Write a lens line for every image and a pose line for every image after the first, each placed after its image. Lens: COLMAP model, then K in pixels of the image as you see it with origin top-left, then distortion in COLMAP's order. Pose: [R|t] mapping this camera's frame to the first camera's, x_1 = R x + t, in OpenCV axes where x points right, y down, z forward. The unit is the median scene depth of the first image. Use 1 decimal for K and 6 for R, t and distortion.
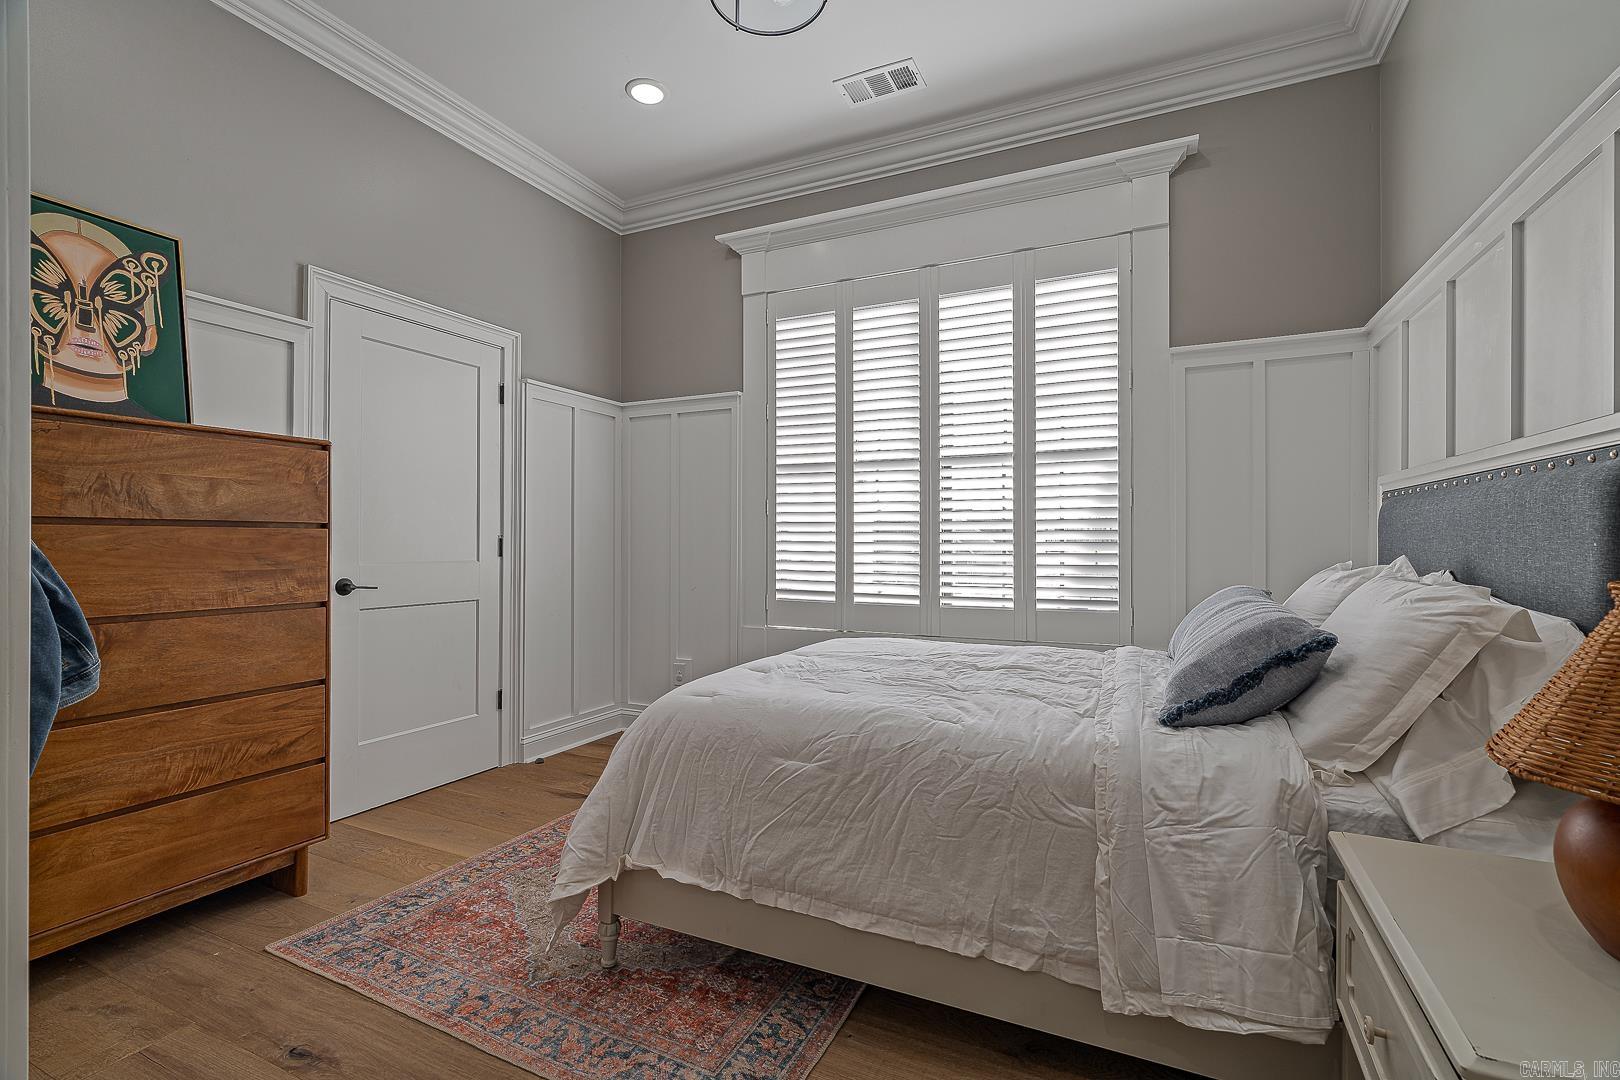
lens RADIAL K [[729.9, 0, 810.0], [0, 729.9, 540.0], [0, 0, 1]] dist [-0.032182, -0.000070]
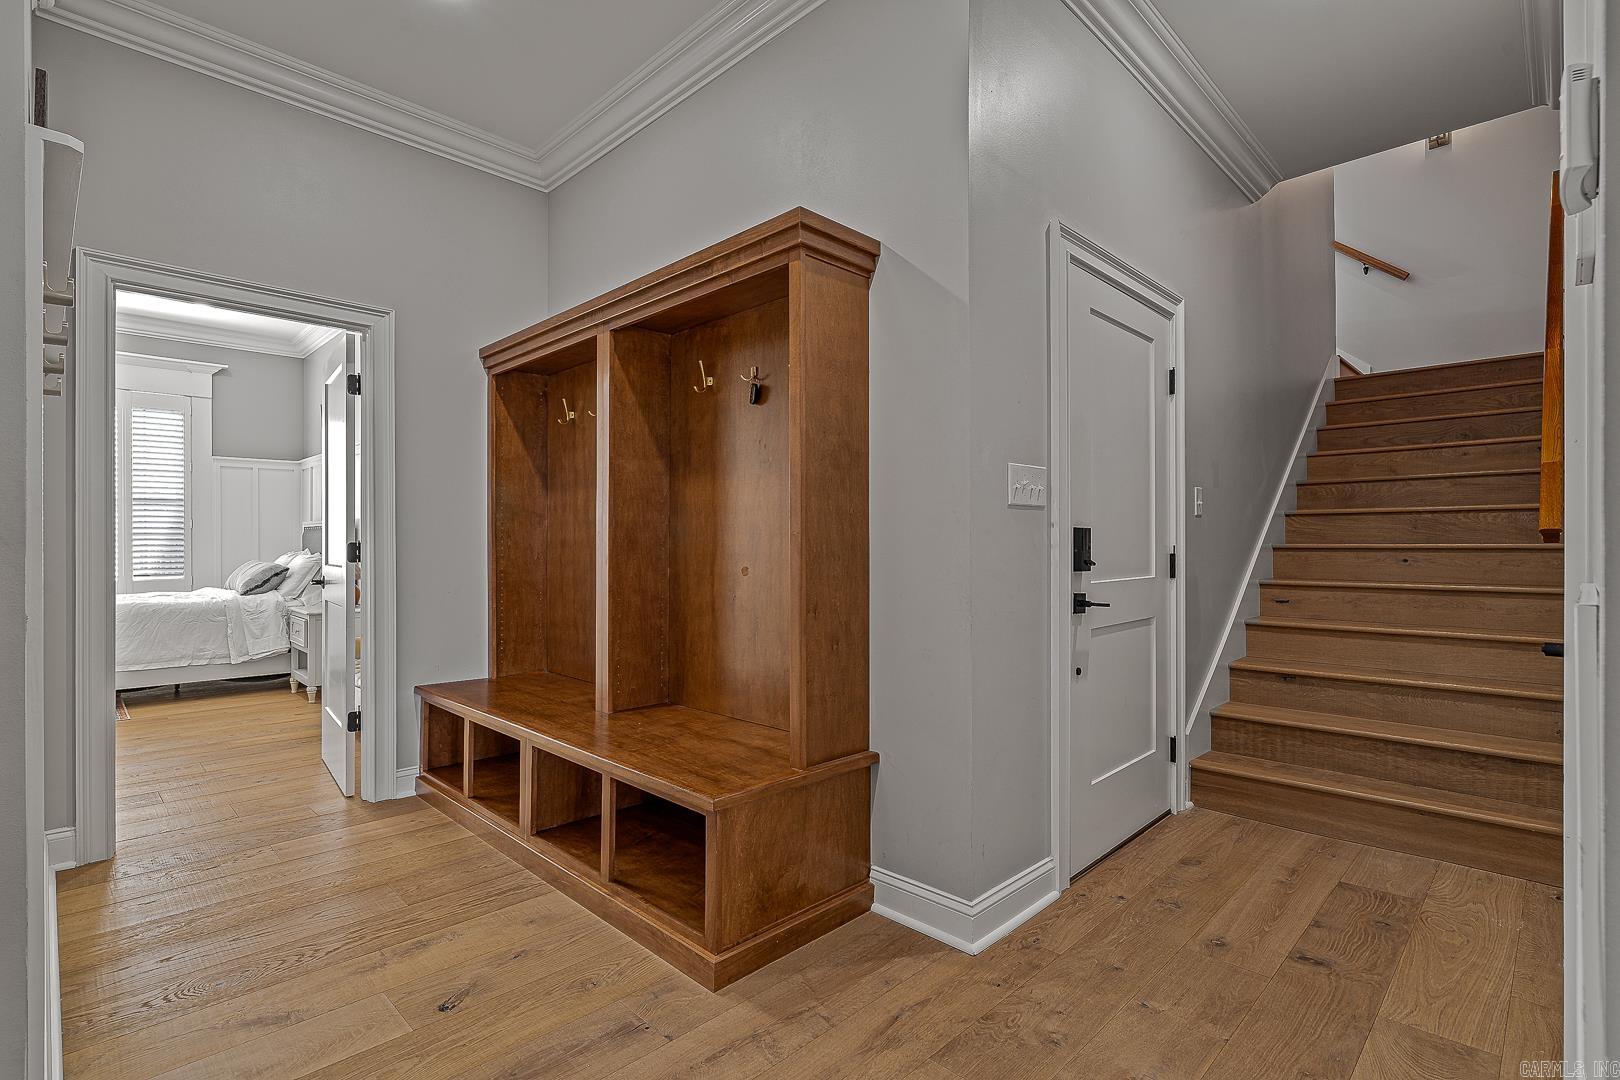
lens RADIAL K [[767.7, 0, 810.0], [0, 767.7, 540.0], [0, 0, 1]] dist [0.000366, 0.000052]
pose [[0.328083, 0.002233, 0.944646, -2.387452], [-0.000804, 0.999998, -0.002085, -0.023082], [-0.944648, -0.000075, 0.328084, -3.190597]]
